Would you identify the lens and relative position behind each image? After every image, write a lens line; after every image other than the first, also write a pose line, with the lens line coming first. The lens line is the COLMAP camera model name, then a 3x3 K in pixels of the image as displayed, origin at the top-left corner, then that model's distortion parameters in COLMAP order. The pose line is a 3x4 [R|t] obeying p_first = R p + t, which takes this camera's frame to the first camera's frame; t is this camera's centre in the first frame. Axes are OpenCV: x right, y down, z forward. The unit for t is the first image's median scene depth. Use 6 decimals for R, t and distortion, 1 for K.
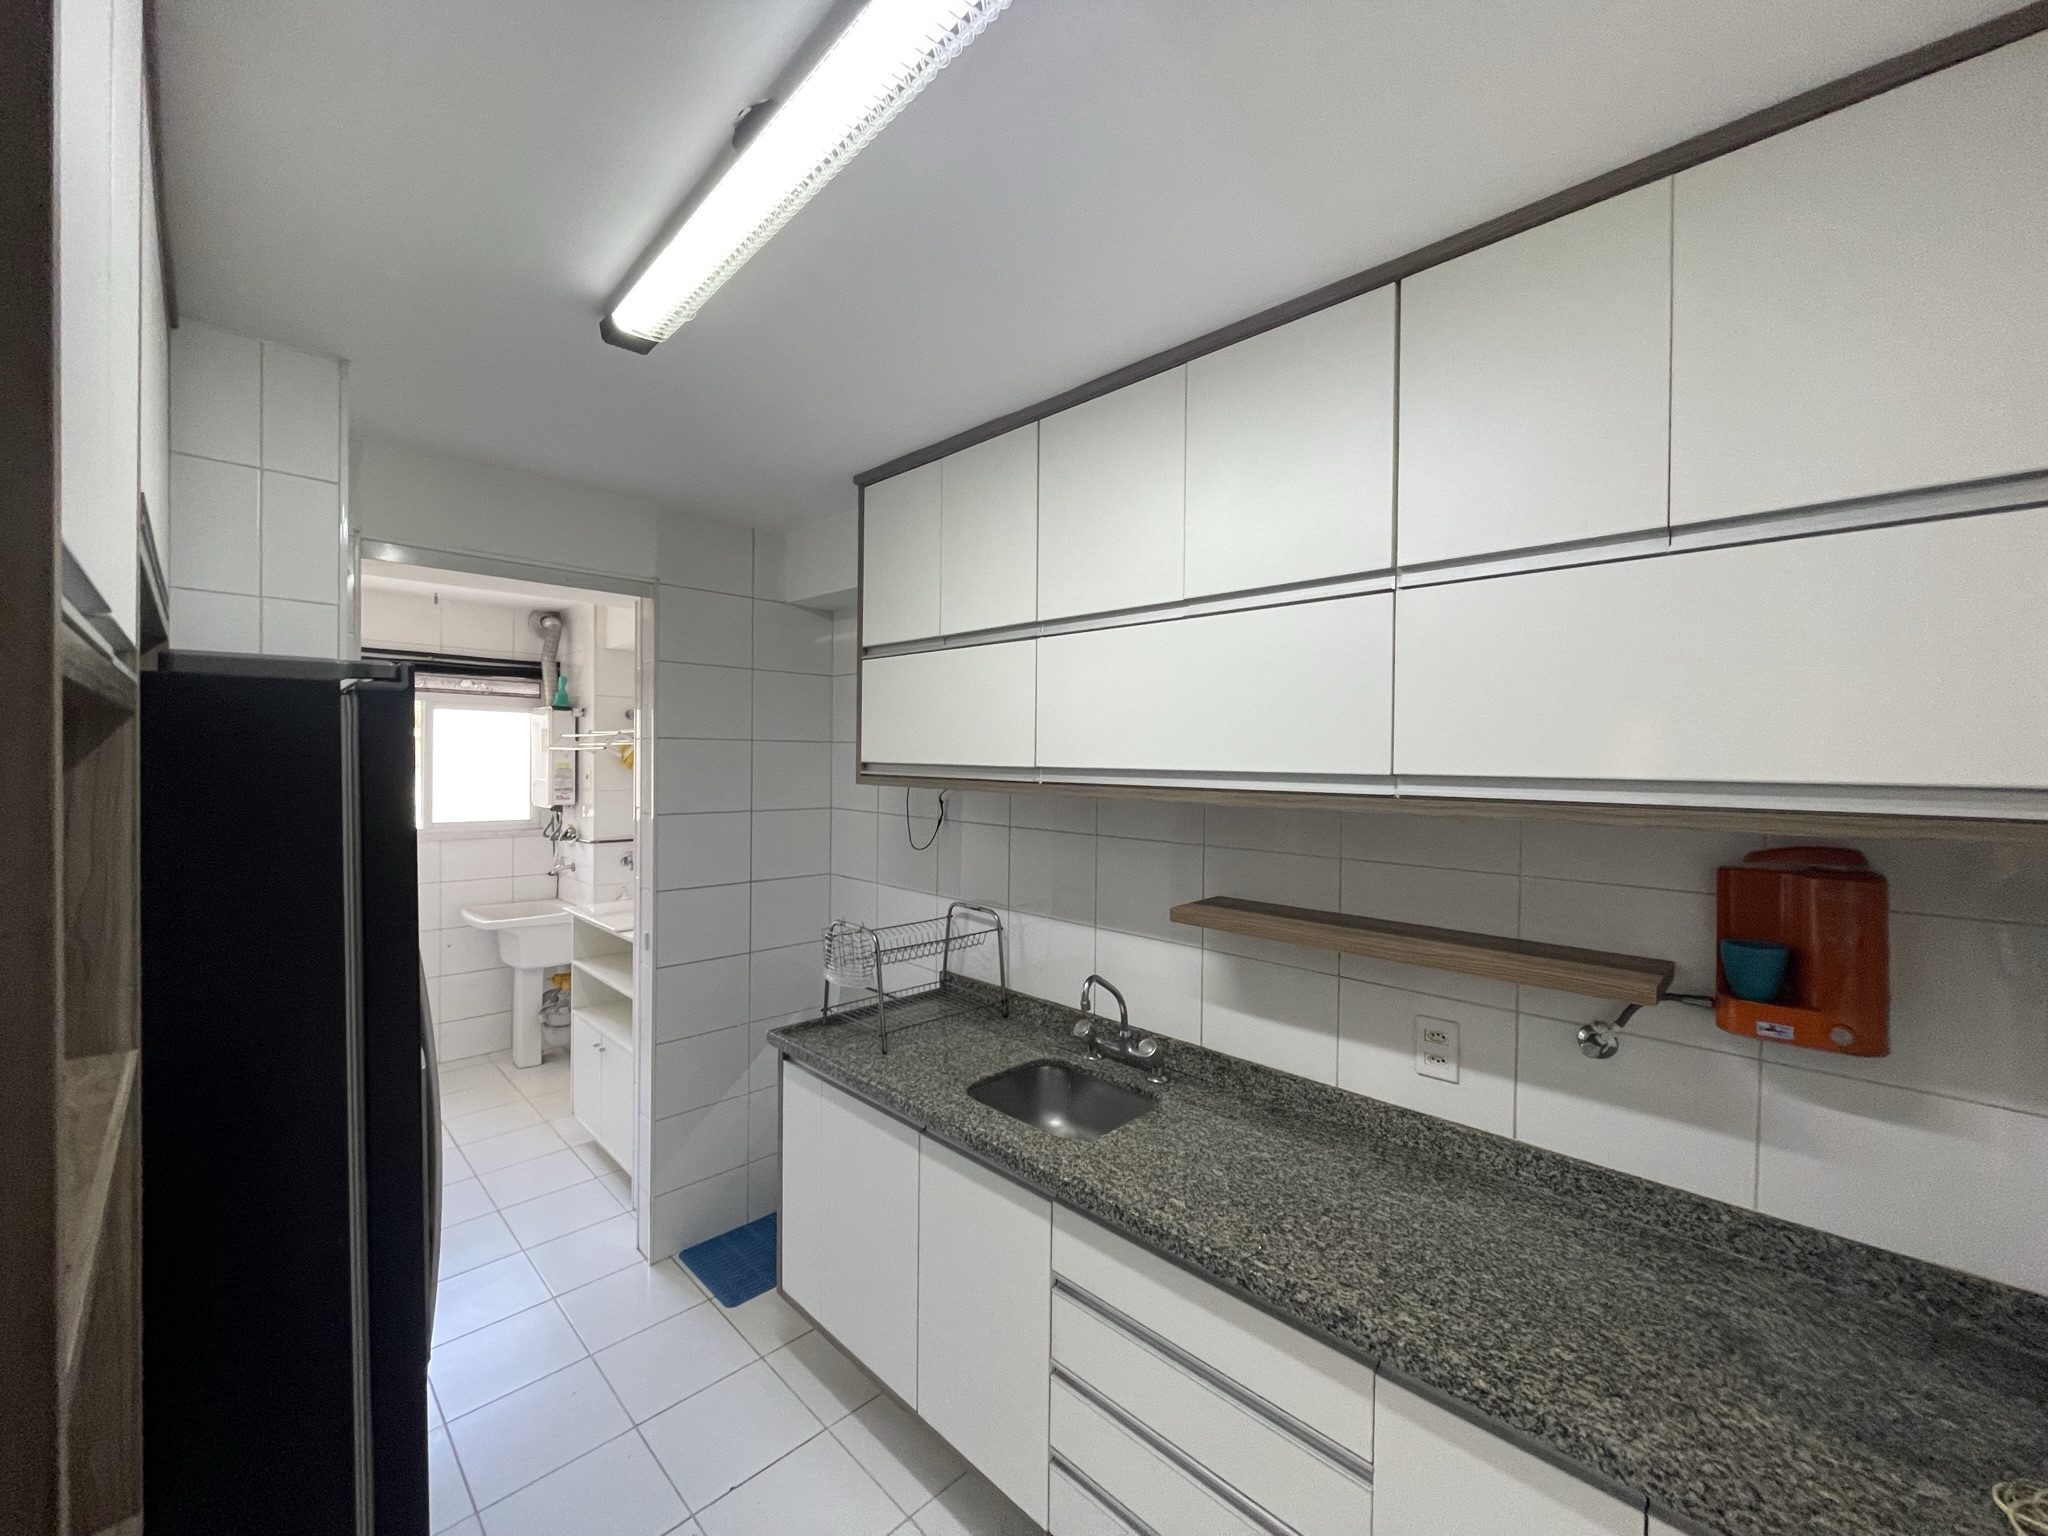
lens RADIAL K [[822.5, 0, 1026.3], [0, 822.5, 765.5], [0, 0, 1]] dist [0.000848, 0.000520]
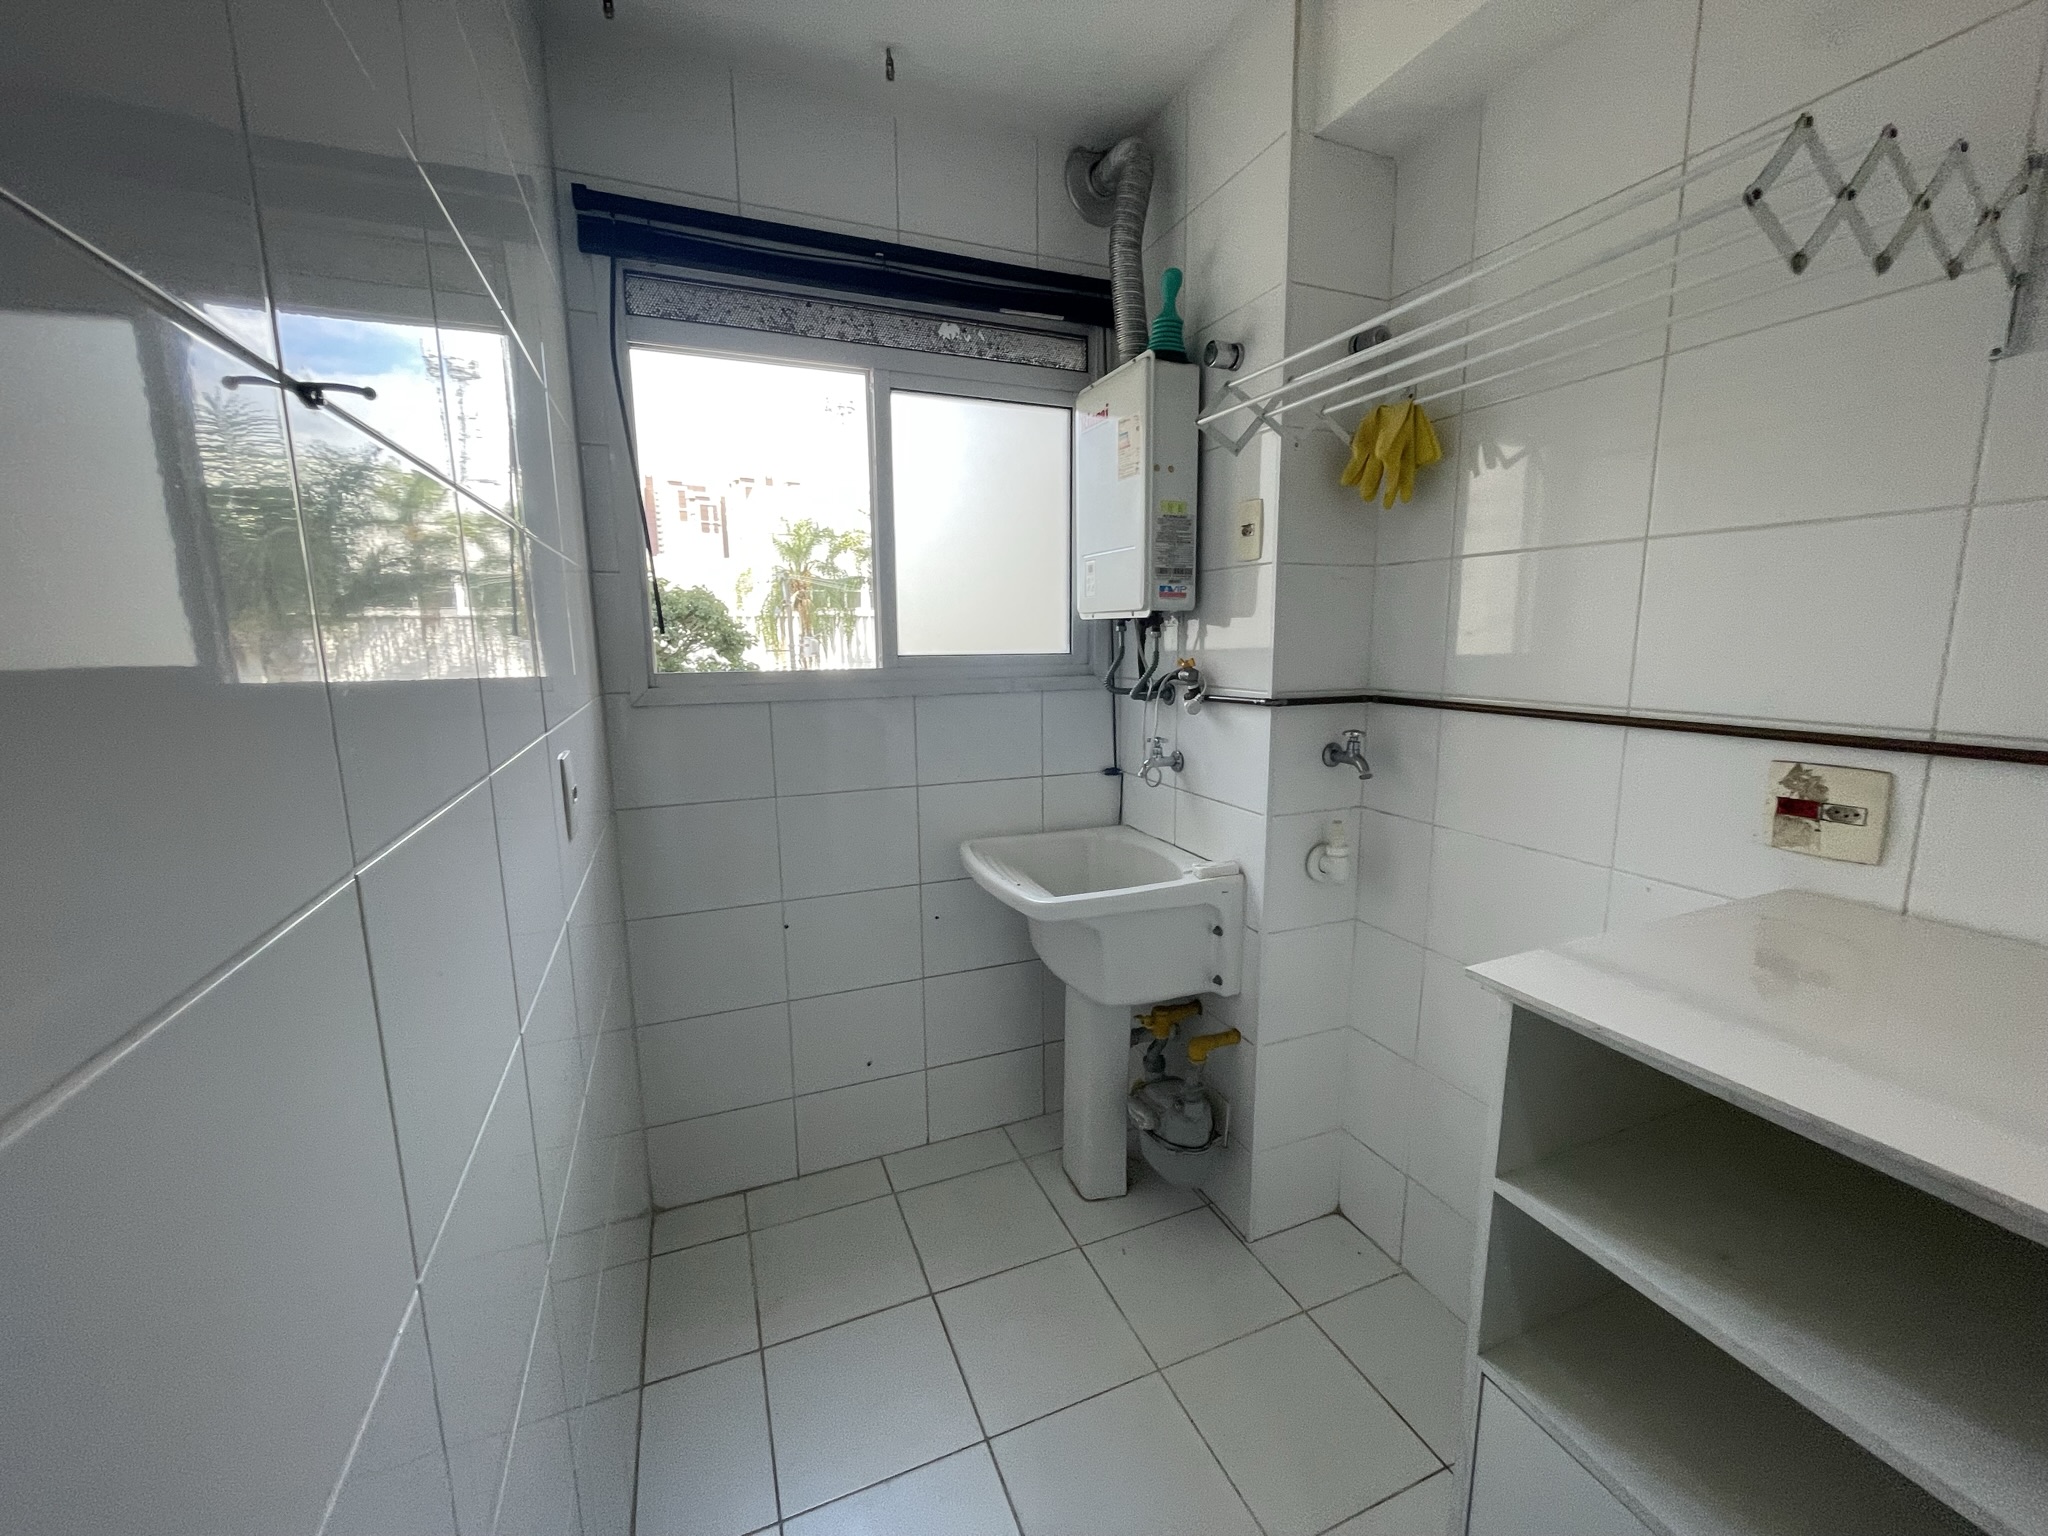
lens RADIAL K [[822.5, 0, 1023.6], [0, 822.5, 767.3], [0, 0, 1]] dist [0.000848, 0.000520]
pose [[0.927370, 0.047559, -0.371111, -0.473551], [0.011567, 0.987770, 0.155491, 0.059963], [0.373967, -0.148490, 0.915478, 0.585609]]
